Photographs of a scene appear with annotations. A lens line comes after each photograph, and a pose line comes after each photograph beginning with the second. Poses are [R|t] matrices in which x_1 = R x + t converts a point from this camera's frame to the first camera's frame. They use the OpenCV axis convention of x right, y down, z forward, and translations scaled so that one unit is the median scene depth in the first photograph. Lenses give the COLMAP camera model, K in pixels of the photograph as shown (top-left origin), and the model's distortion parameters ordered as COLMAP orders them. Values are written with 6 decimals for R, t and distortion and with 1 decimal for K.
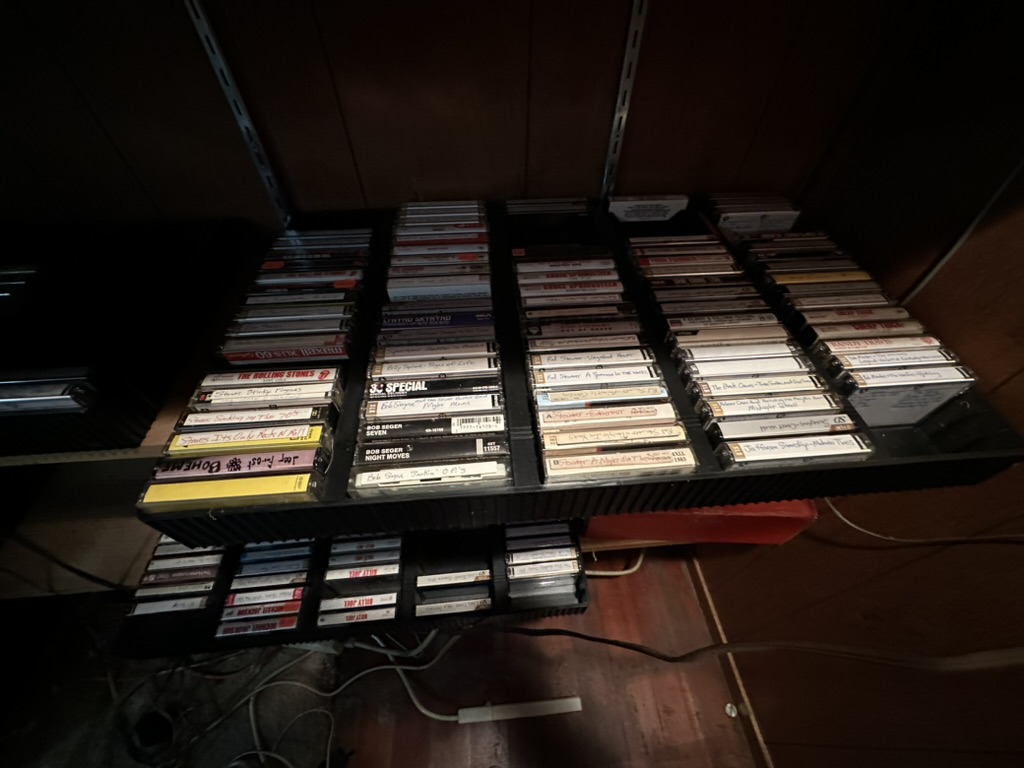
lens RADIAL K [[409.2, 0, 512.0], [0, 409.2, 384.0], [0, 0, 1]] dist [-0.004161, 0.000304]
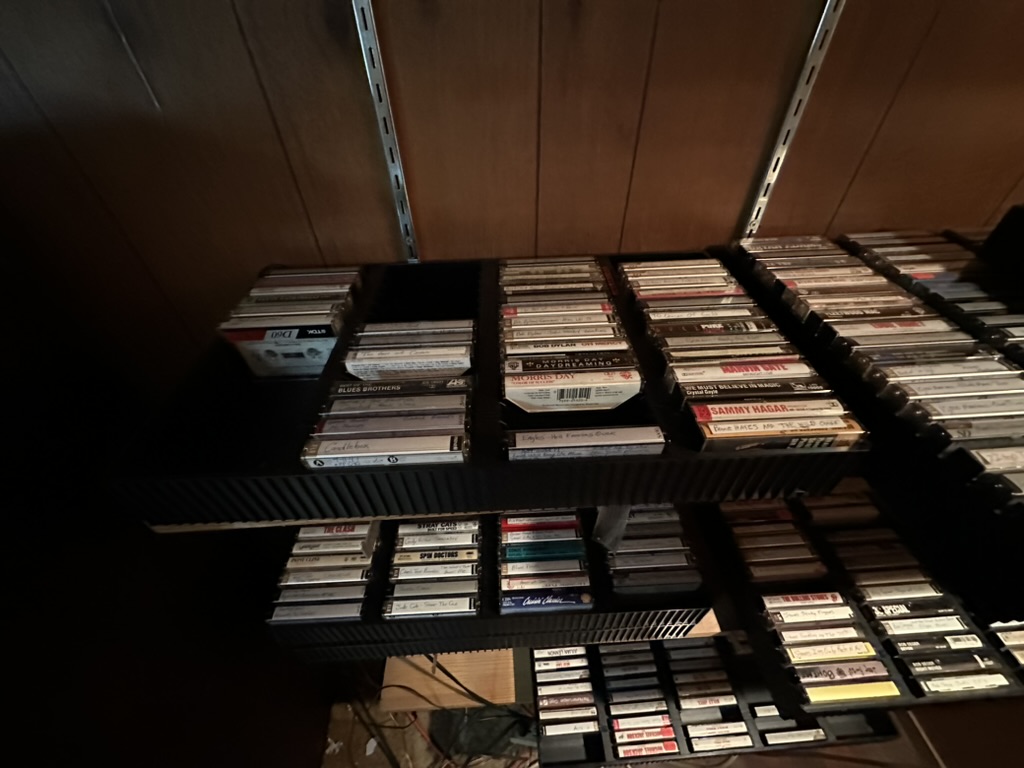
lens RADIAL K [[409.2, 0, 512.0], [0, 409.2, 384.0], [0, 0, 1]] dist [-0.004161, 0.000304]
pose [[0.999075, 0.000290, -0.043011, -0.924307], [-0.005656, 0.992177, -0.124708, -0.361390], [0.042638, 0.124836, 0.991261, -0.411166]]
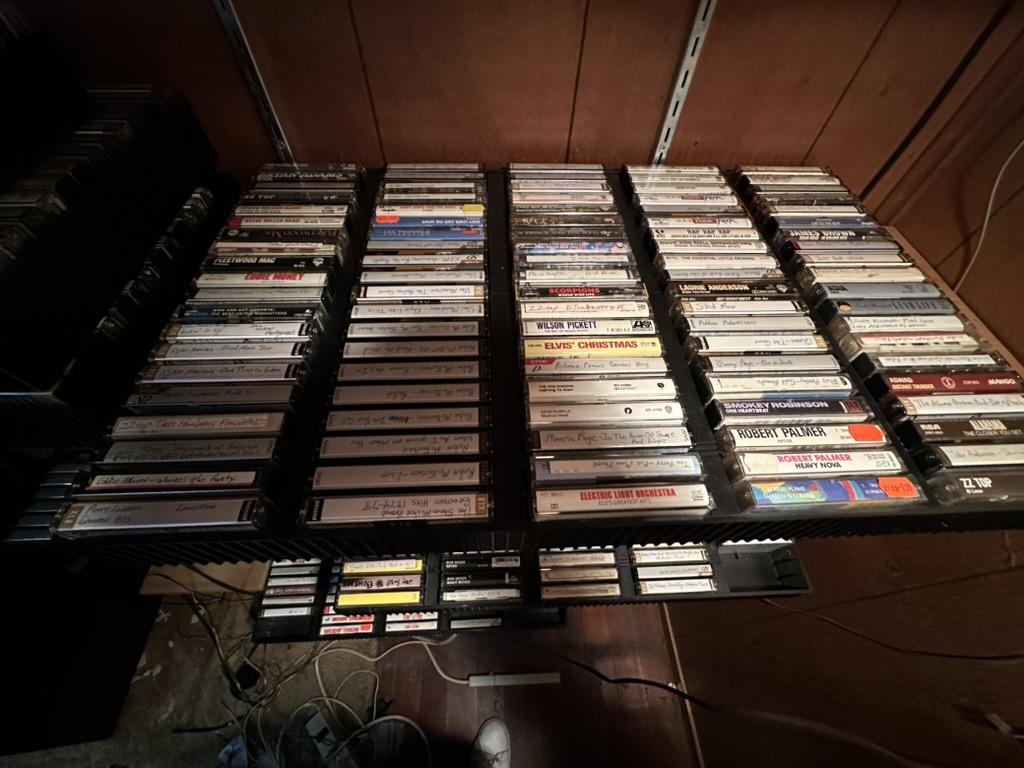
lens RADIAL K [[409.2, 0, 512.0], [0, 409.2, 384.0], [0, 0, 1]] dist [-0.004161, 0.000304]
pose [[0.998680, 0.050845, -0.007253, -0.042697], [-0.049967, 0.994524, 0.091792, -0.444303], [0.011881, -0.091309, 0.995752, -0.386613]]
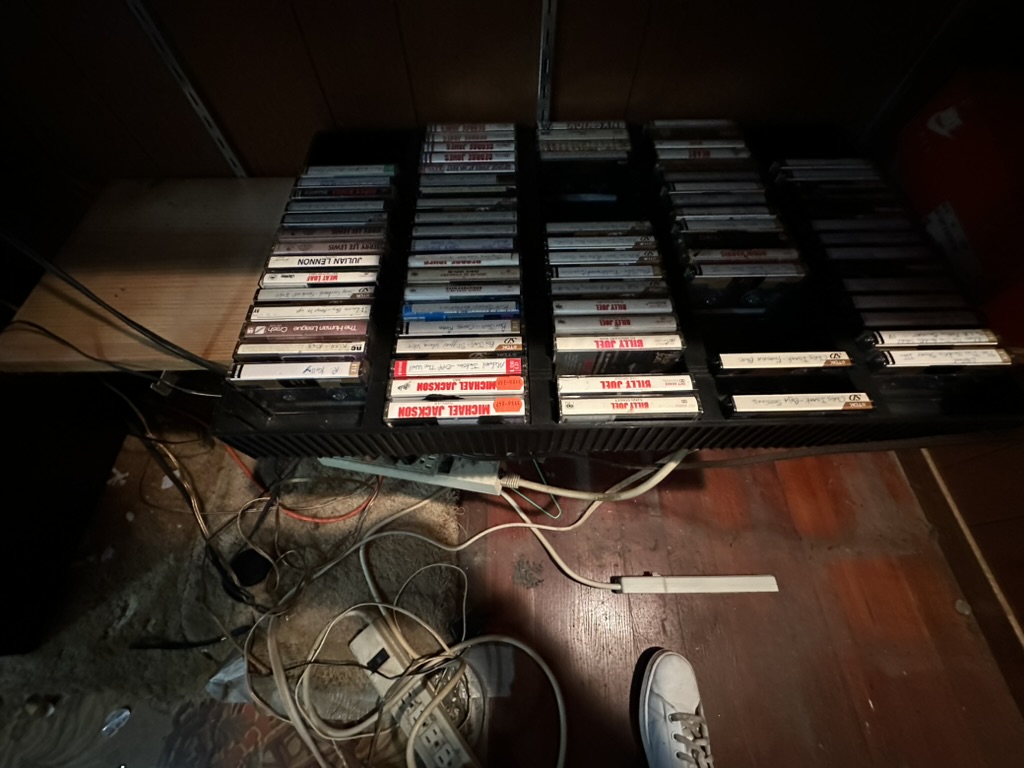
lens RADIAL K [[409.2, 0, 512.0], [0, 409.2, 384.0], [0, 0, 1]] dist [-0.004161, 0.000304]
pose [[0.997180, 0.060713, -0.044117, -0.485296], [-0.050436, 0.977434, 0.205132, 0.407707], [0.055576, -0.202329, 0.977739, 0.423674]]
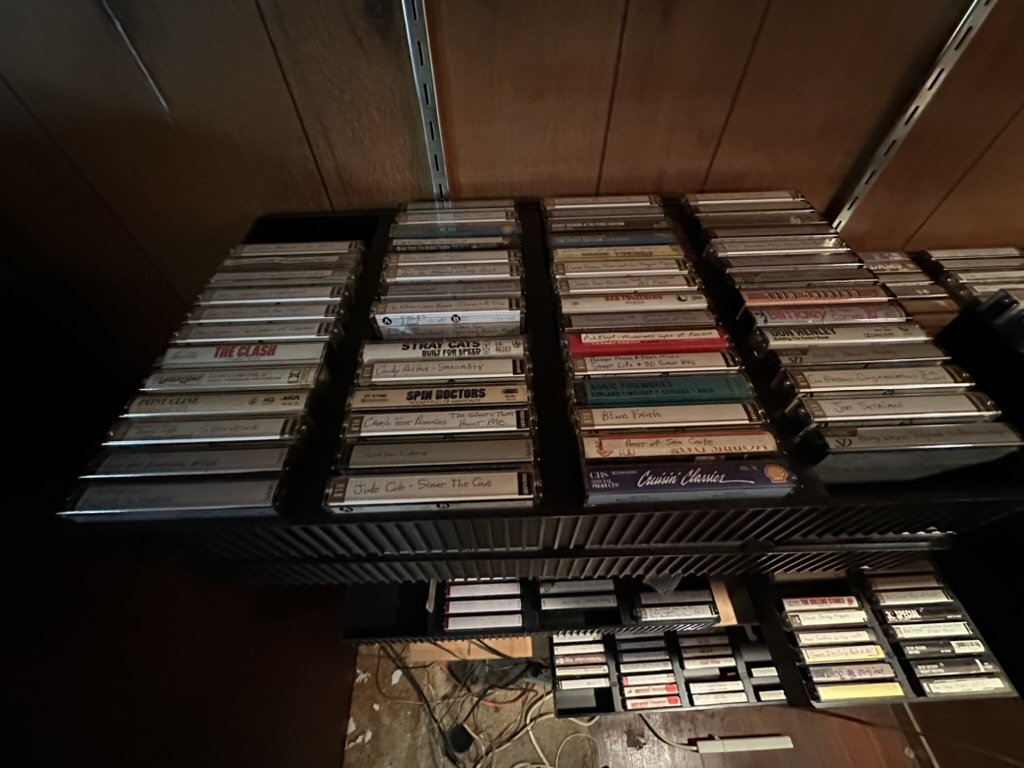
lens RADIAL K [[409.2, 0, 512.0], [0, 409.2, 384.0], [0, 0, 1]] dist [-0.004161, 0.000304]
pose [[0.998928, 0.025682, -0.038509, -1.014746], [-0.024326, 0.999082, 0.035267, -0.528431], [0.039380, -0.034293, 0.998636, -0.391469]]
